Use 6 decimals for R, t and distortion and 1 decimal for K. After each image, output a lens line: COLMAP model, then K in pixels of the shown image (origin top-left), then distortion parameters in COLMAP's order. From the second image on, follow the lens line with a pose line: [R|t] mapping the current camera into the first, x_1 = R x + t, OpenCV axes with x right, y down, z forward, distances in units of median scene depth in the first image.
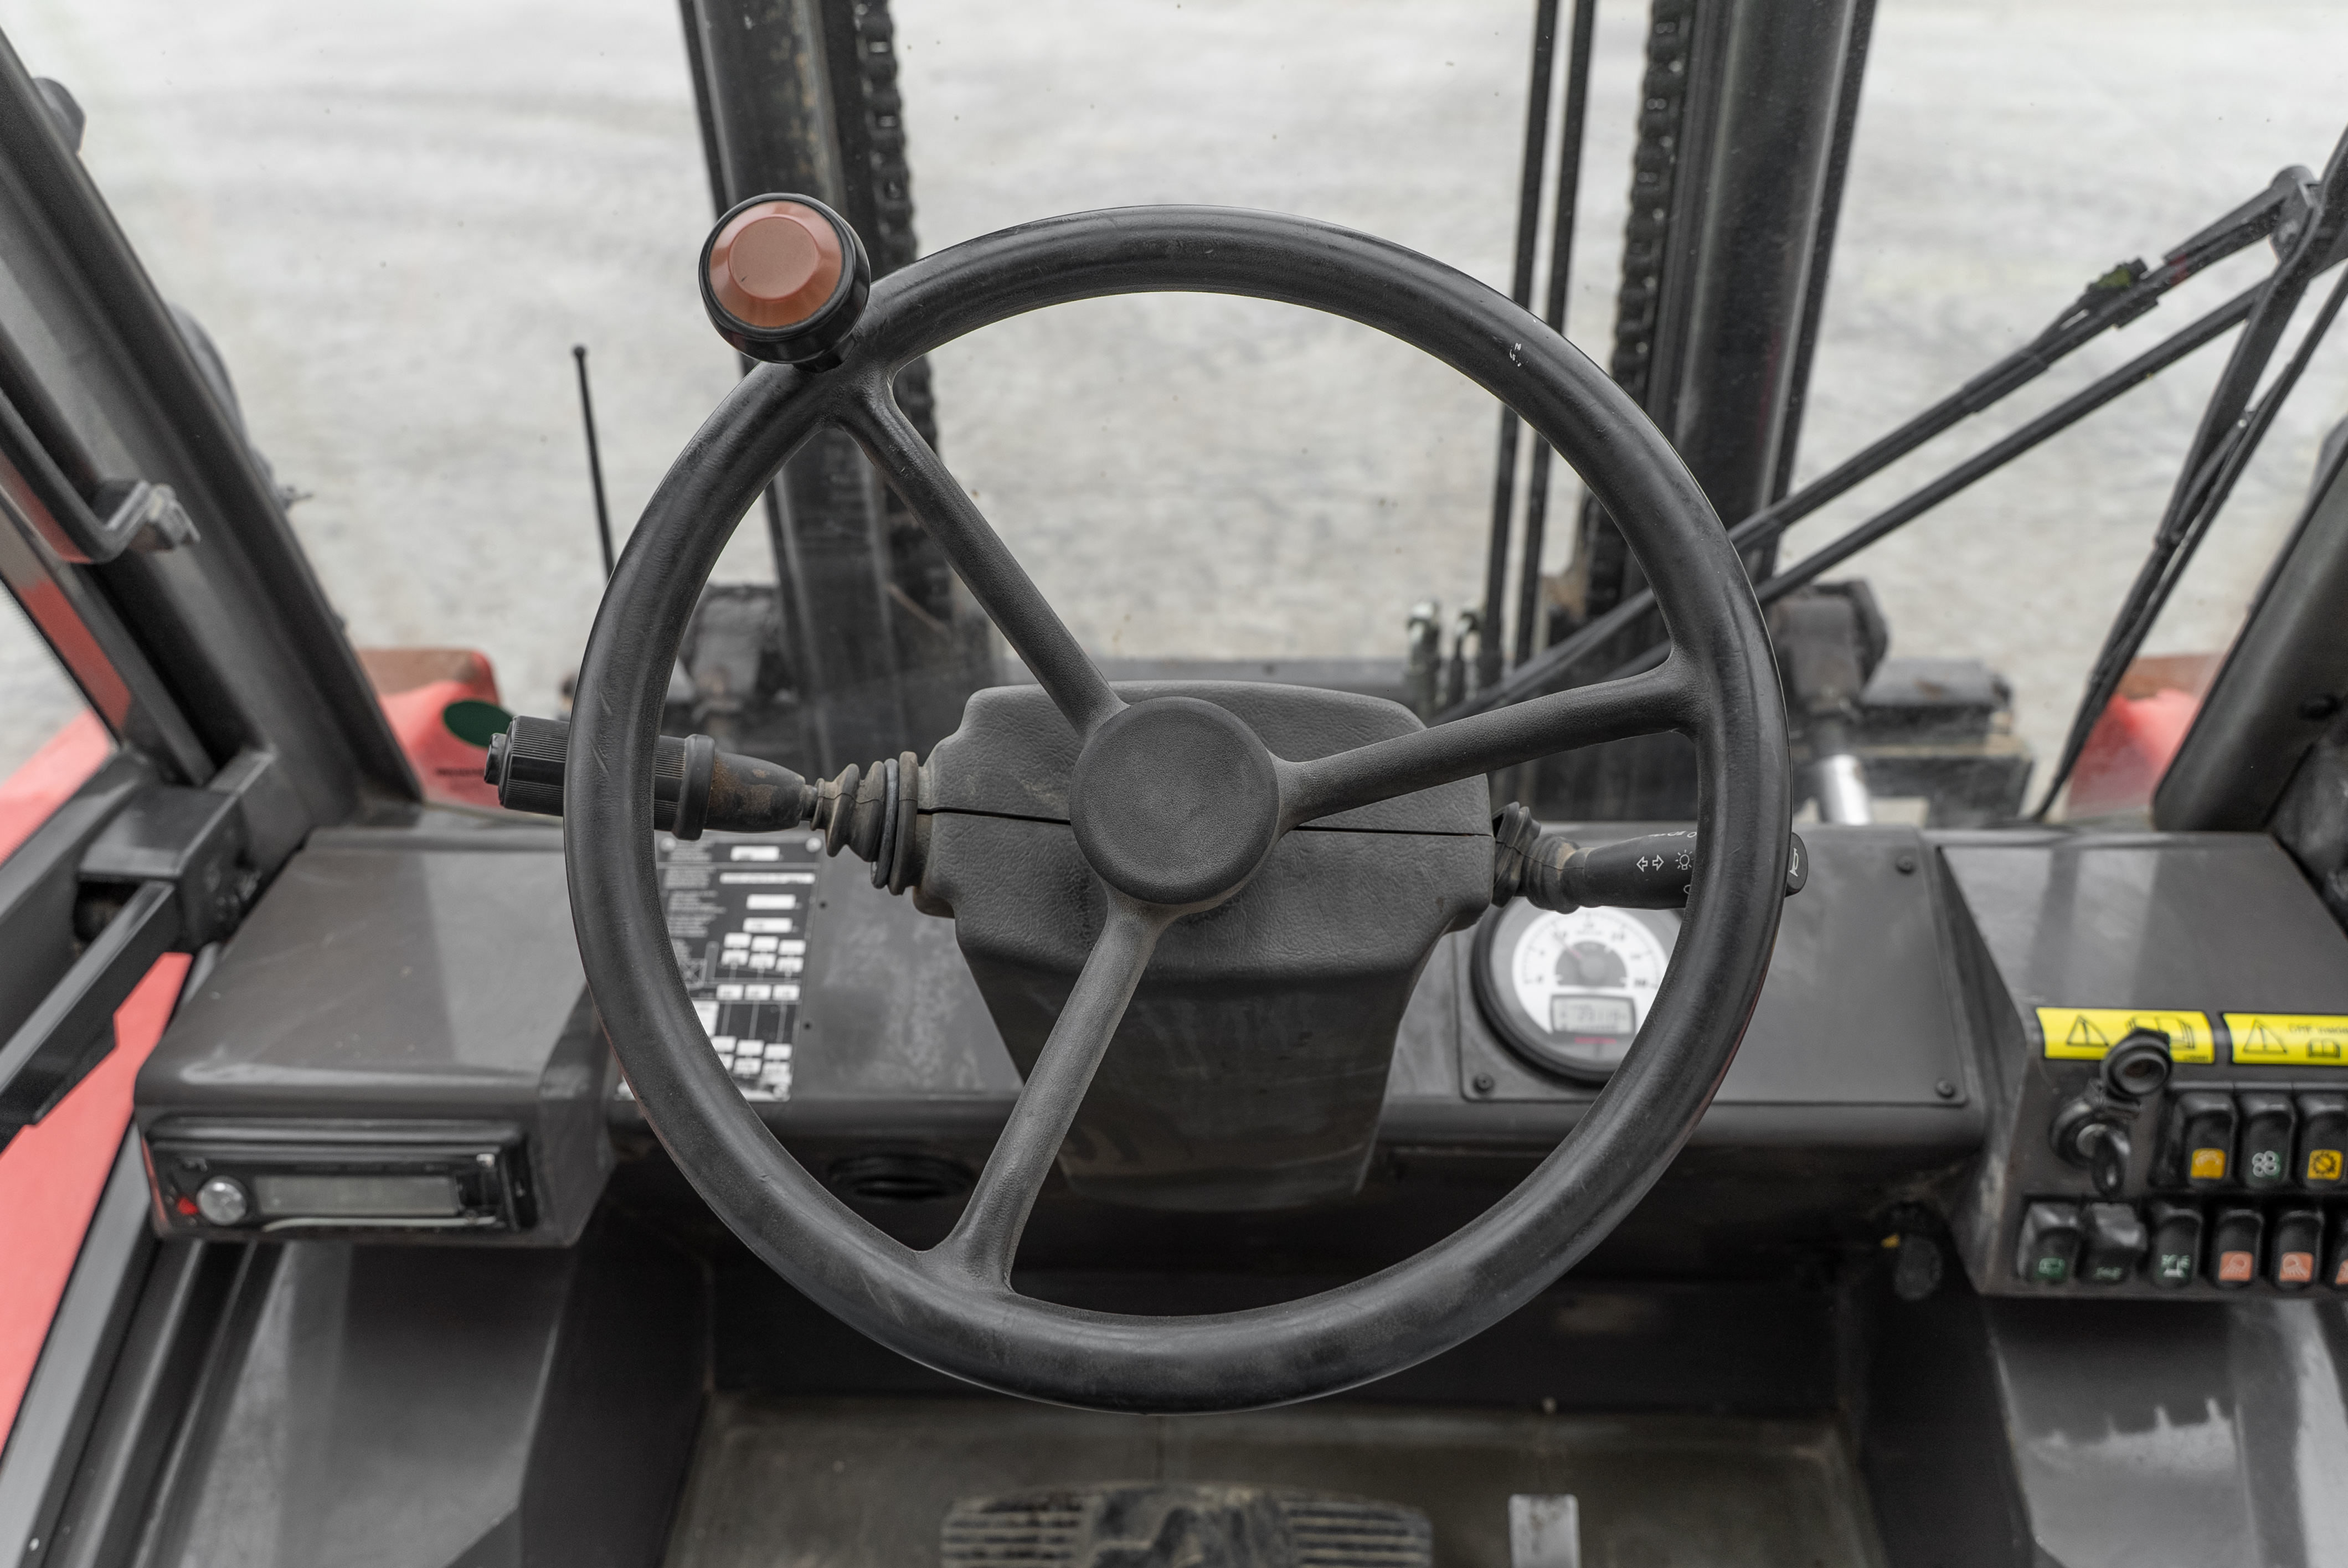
lens RADIAL K [[1855.8, 0, 1171.7], [0, 1855.8, 777.8], [0, 0, 1]] dist [0.001951, -0.003432]
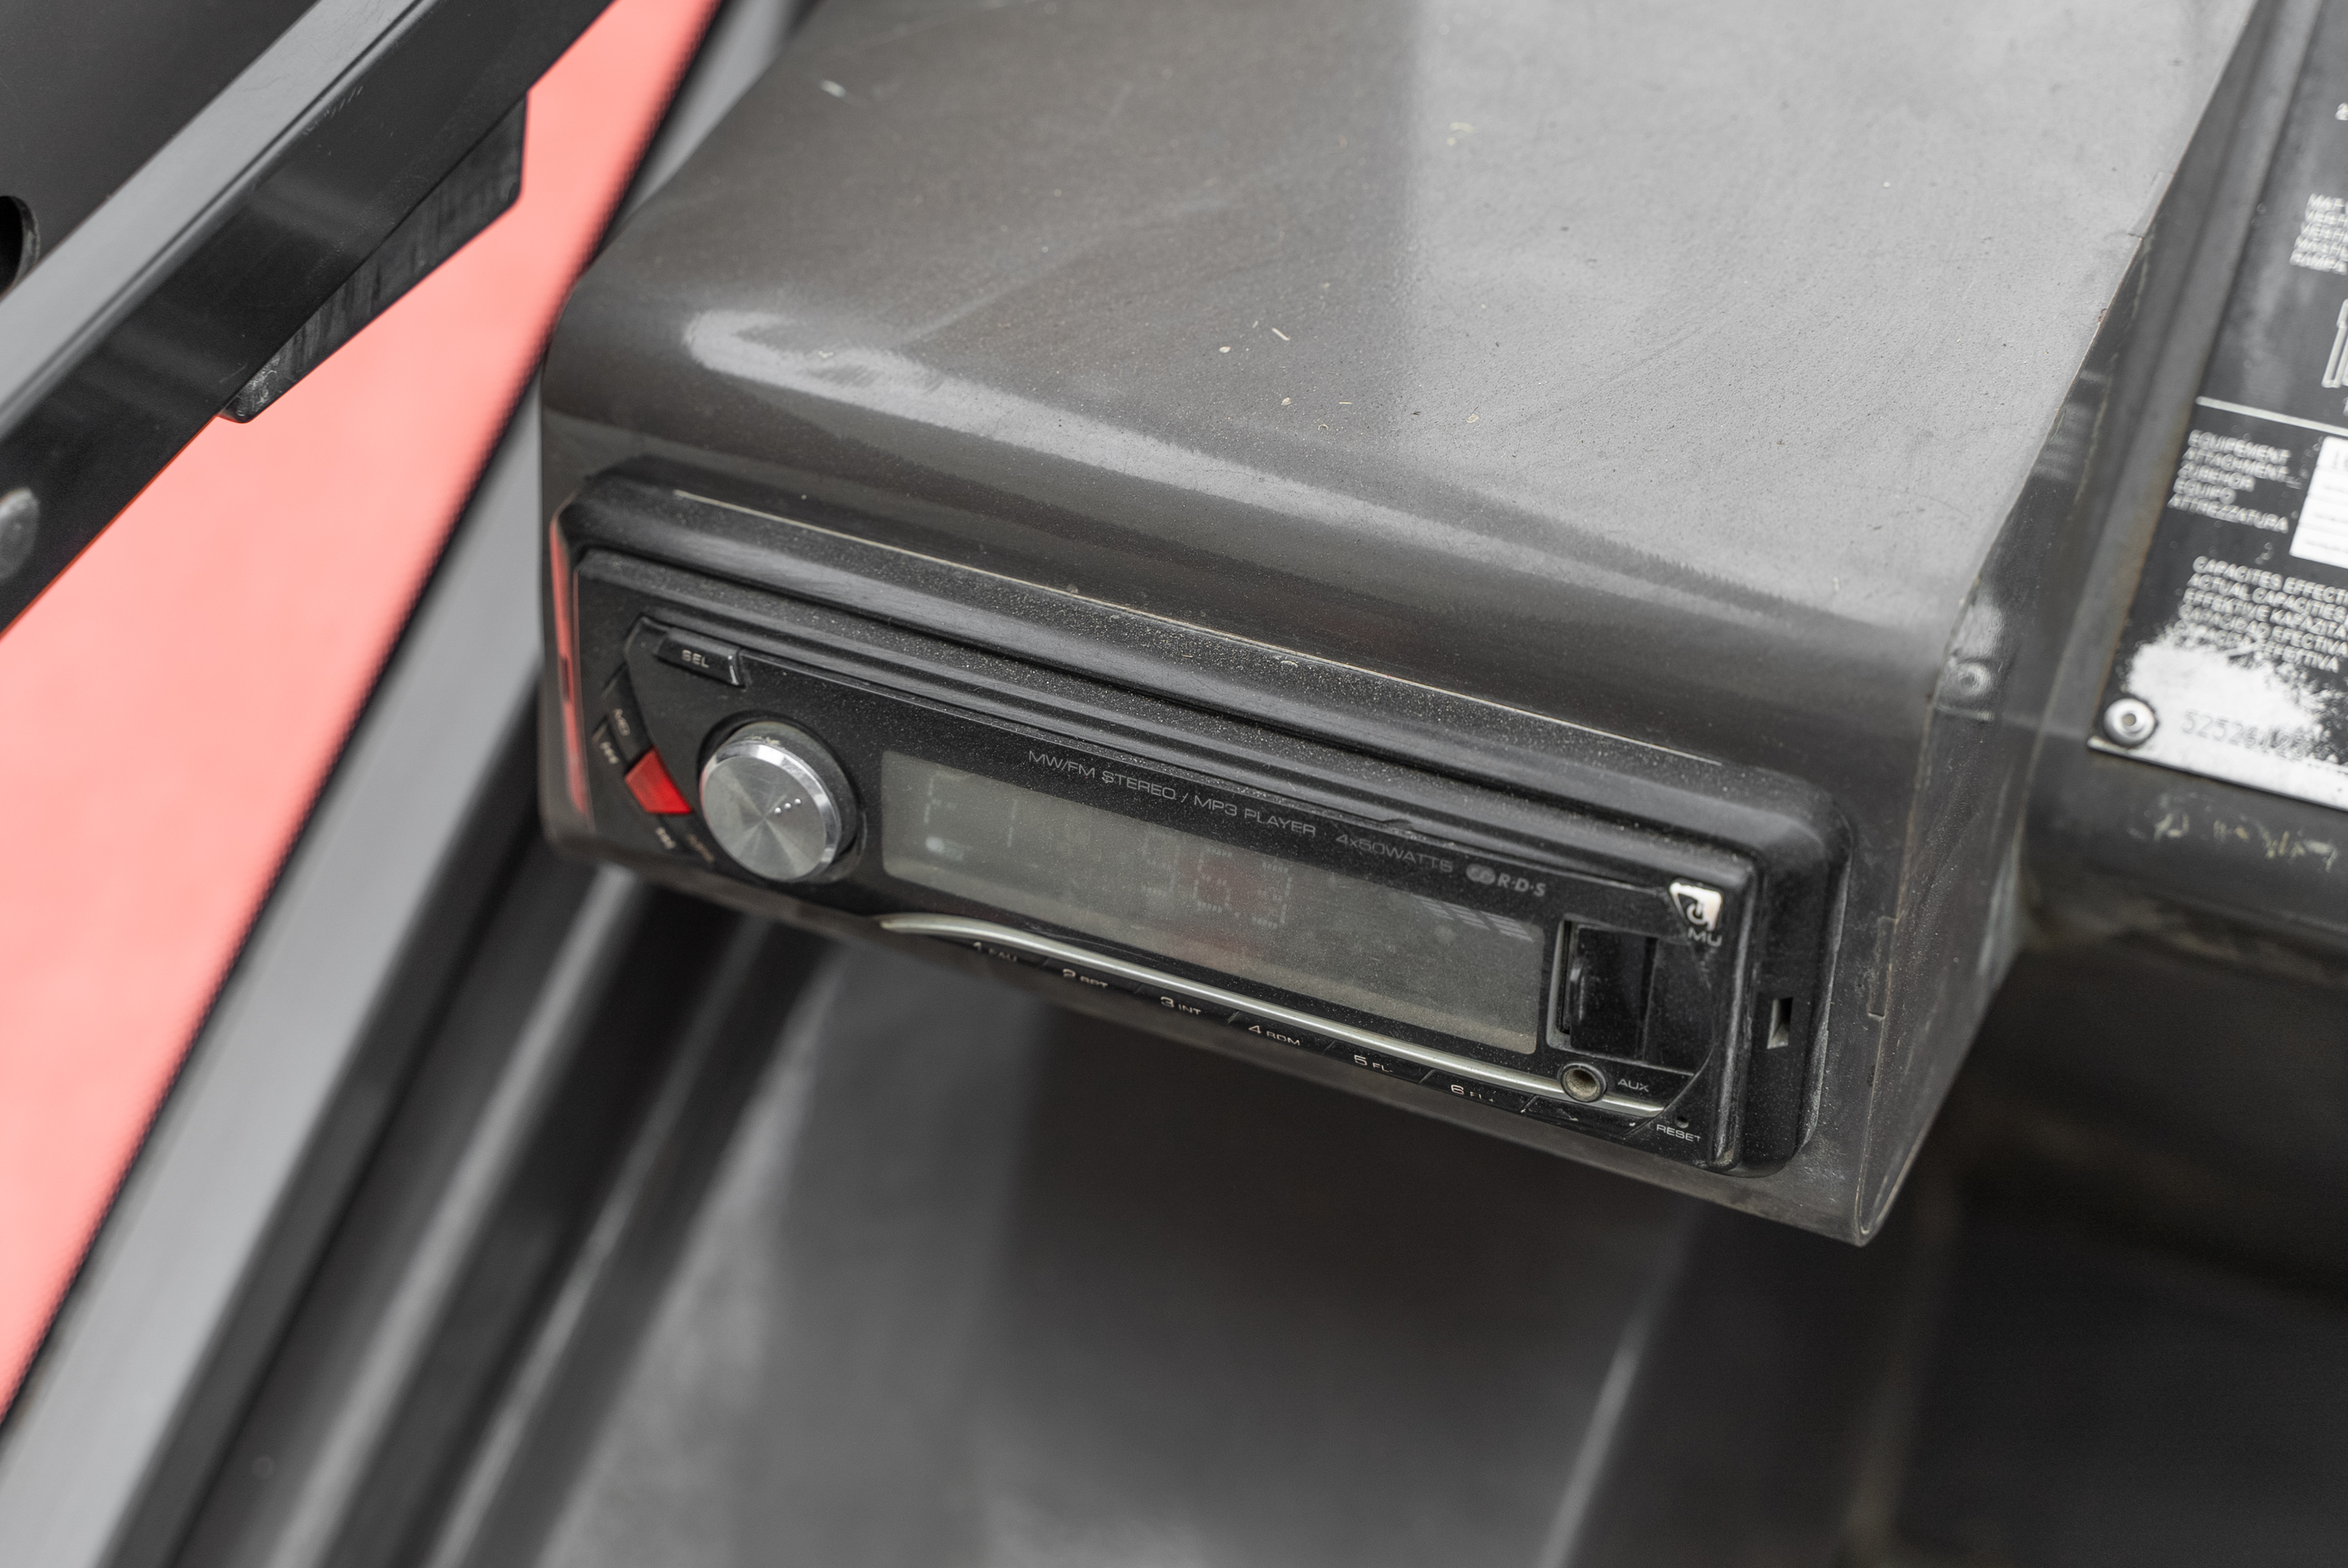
lens RADIAL K [[4125.2, 0, 1175.5], [0, 4125.2, 797.5], [0, 0, 1]] dist [0.049970, 0.000000]
pose [[0.921549, 0.238294, -0.306536, -0.241704], [-0.168732, 0.956851, 0.236569, 0.061022], [0.349682, -0.166287, 0.921993, 0.404650]]
